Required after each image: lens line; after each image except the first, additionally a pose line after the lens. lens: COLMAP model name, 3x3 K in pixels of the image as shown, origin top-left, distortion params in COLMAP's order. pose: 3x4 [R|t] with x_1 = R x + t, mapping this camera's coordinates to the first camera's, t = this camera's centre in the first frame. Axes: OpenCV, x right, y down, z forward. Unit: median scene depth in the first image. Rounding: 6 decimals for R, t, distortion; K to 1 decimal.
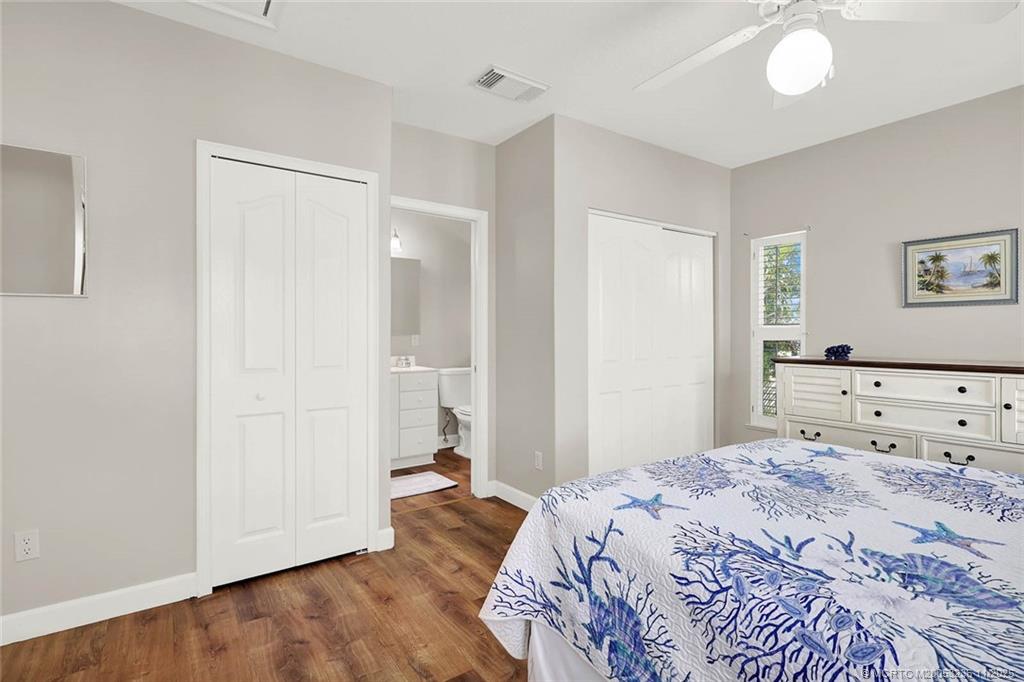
lens RADIAL K [[496.2, 0, 513.2], [0, 496.2, 339.9], [0, 0, 1]] dist [-0.000009, 0.002581]
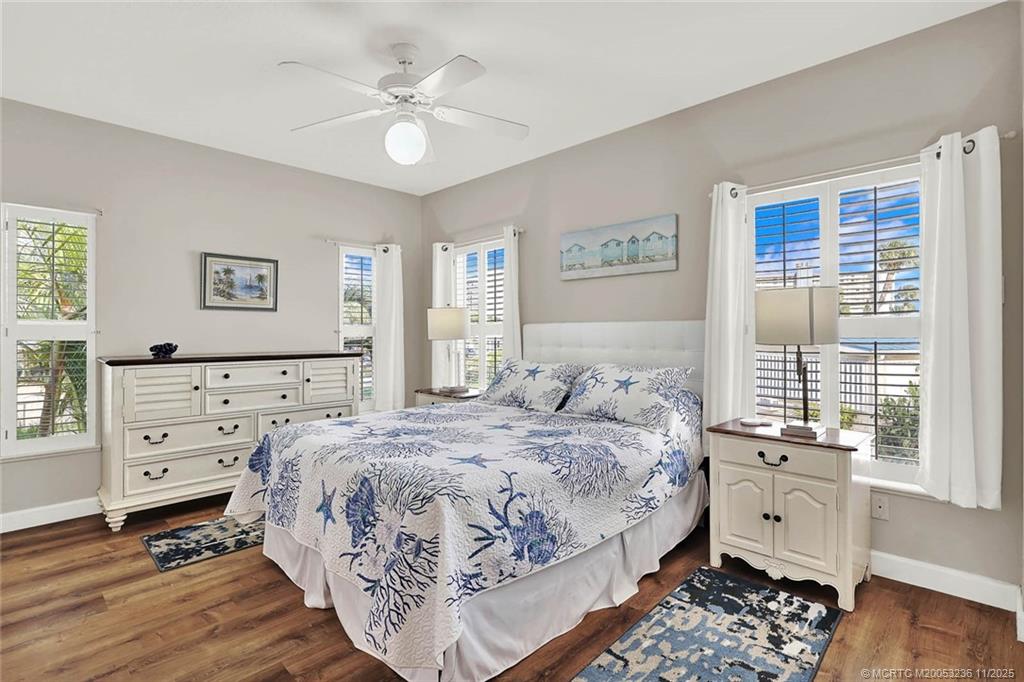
lens RADIAL K [[496.2, 0, 512.4], [0, 496.2, 335.9], [0, 0, 1]] dist [-0.000009, 0.002581]
pose [[-0.176086, -0.006688, 0.984352, -1.065866], [0.010918, 0.999902, 0.008747, -0.014831], [-0.984314, 0.012287, -0.175996, 1.136949]]
